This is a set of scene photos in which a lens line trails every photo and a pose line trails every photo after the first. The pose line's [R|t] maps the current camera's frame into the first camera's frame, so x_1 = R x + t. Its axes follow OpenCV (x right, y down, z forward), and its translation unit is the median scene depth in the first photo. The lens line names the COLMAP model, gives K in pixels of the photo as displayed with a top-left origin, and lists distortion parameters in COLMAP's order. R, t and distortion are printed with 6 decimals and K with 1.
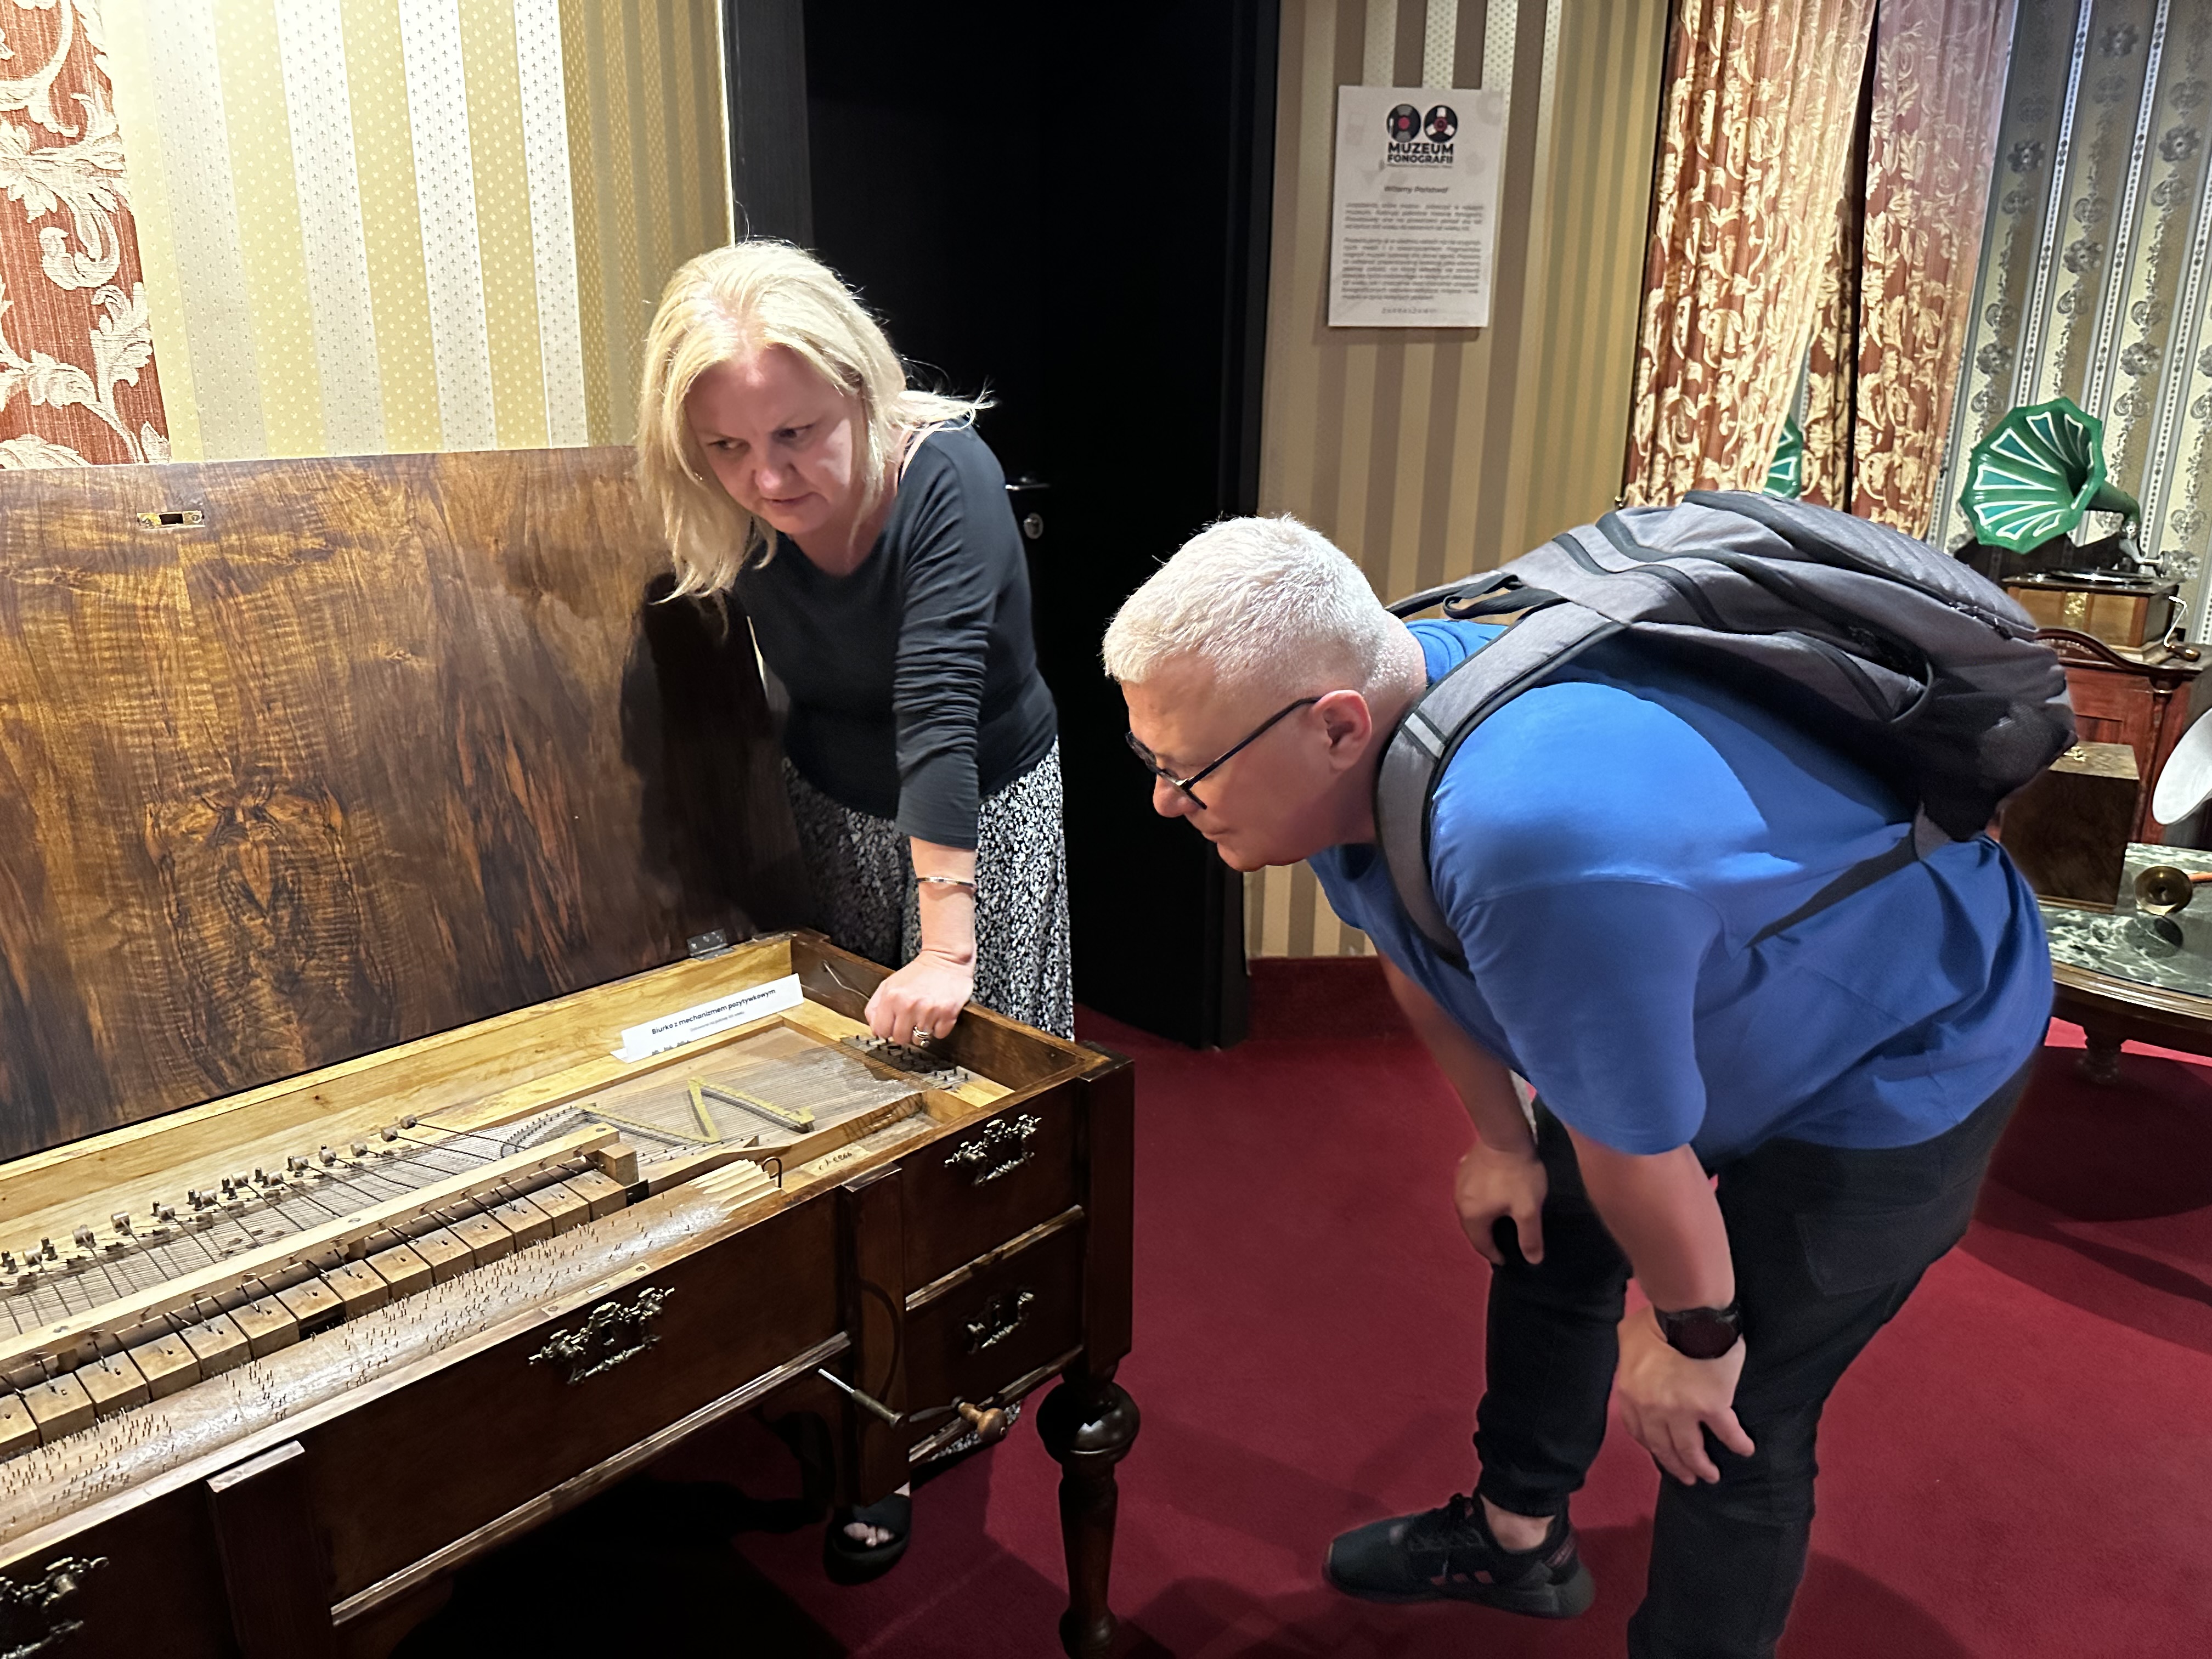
lens RADIAL K [[1592.7, 0, 1106.0], [0, 1592.7, 829.5], [0, 0, 1]] dist [-0.000803, -0.000055]
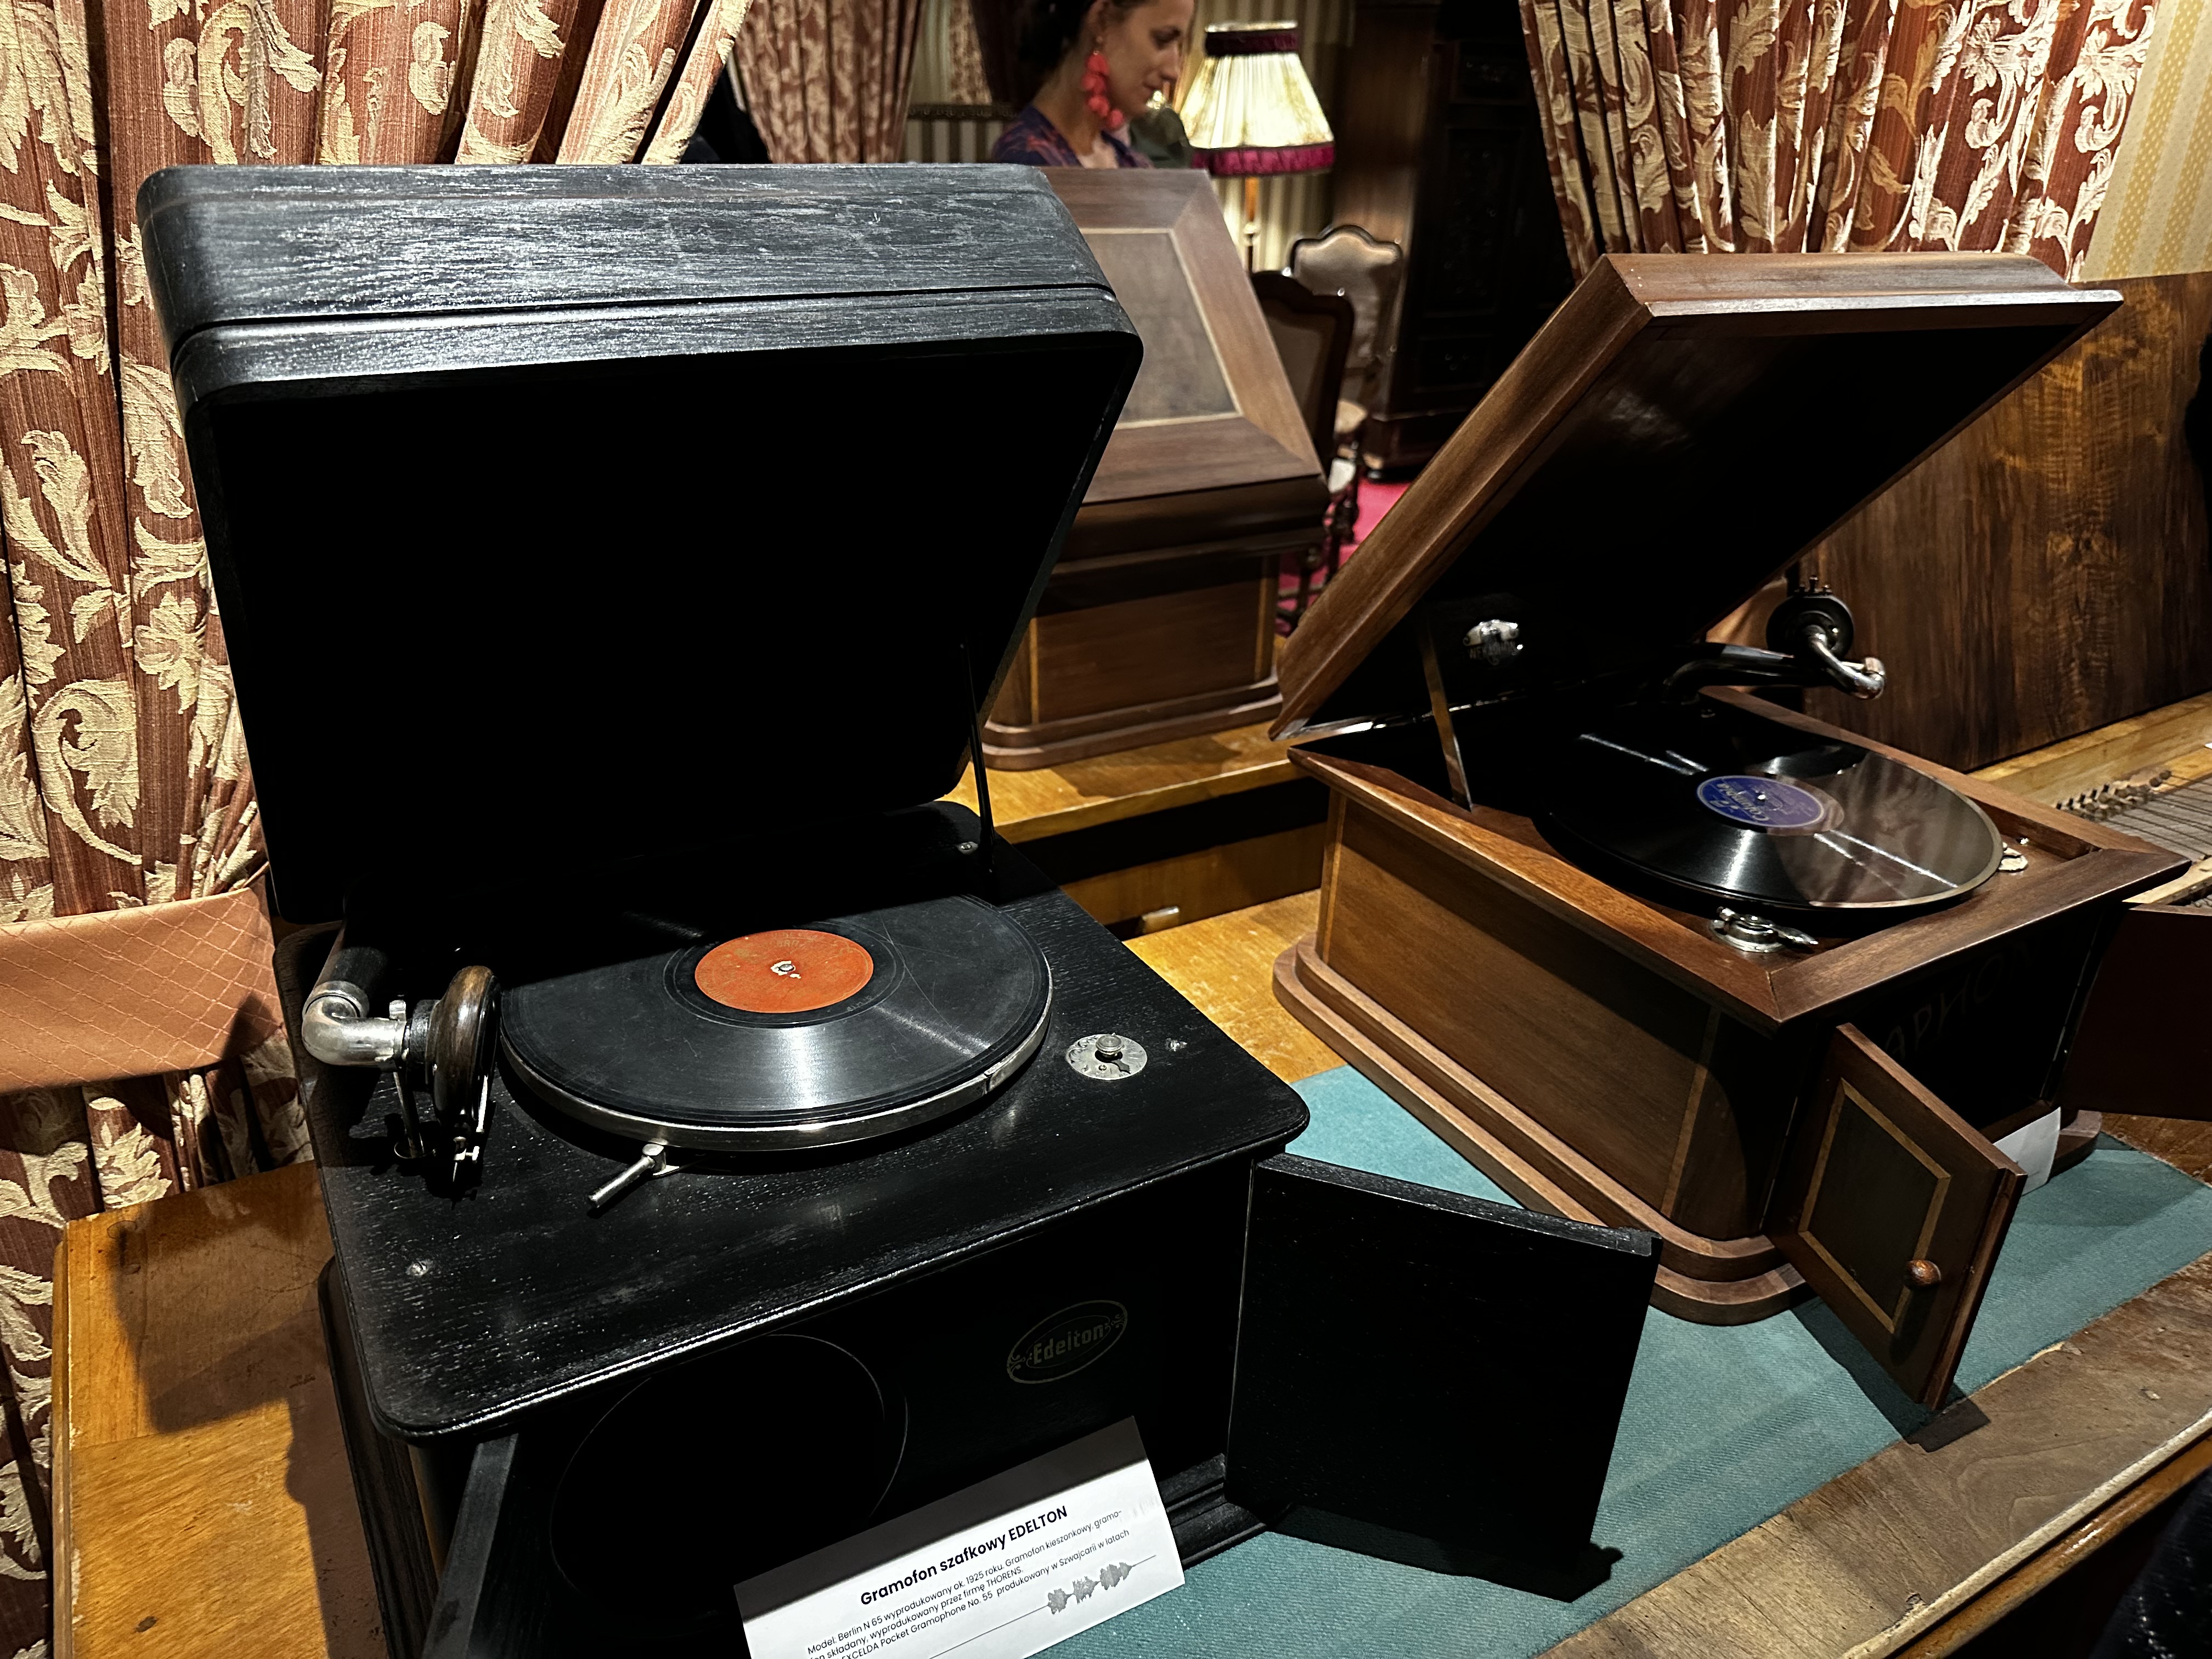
lens RADIAL K [[1592.7, 0, 1106.0], [0, 1592.7, 829.5], [0, 0, 1]] dist [-0.000803, -0.000055]
pose [[0.956148, 0.142105, -0.256101, -1.014272], [-0.099141, 0.979824, 0.173541, 0.082104], [0.275595, -0.140540, 0.950945, -0.631333]]
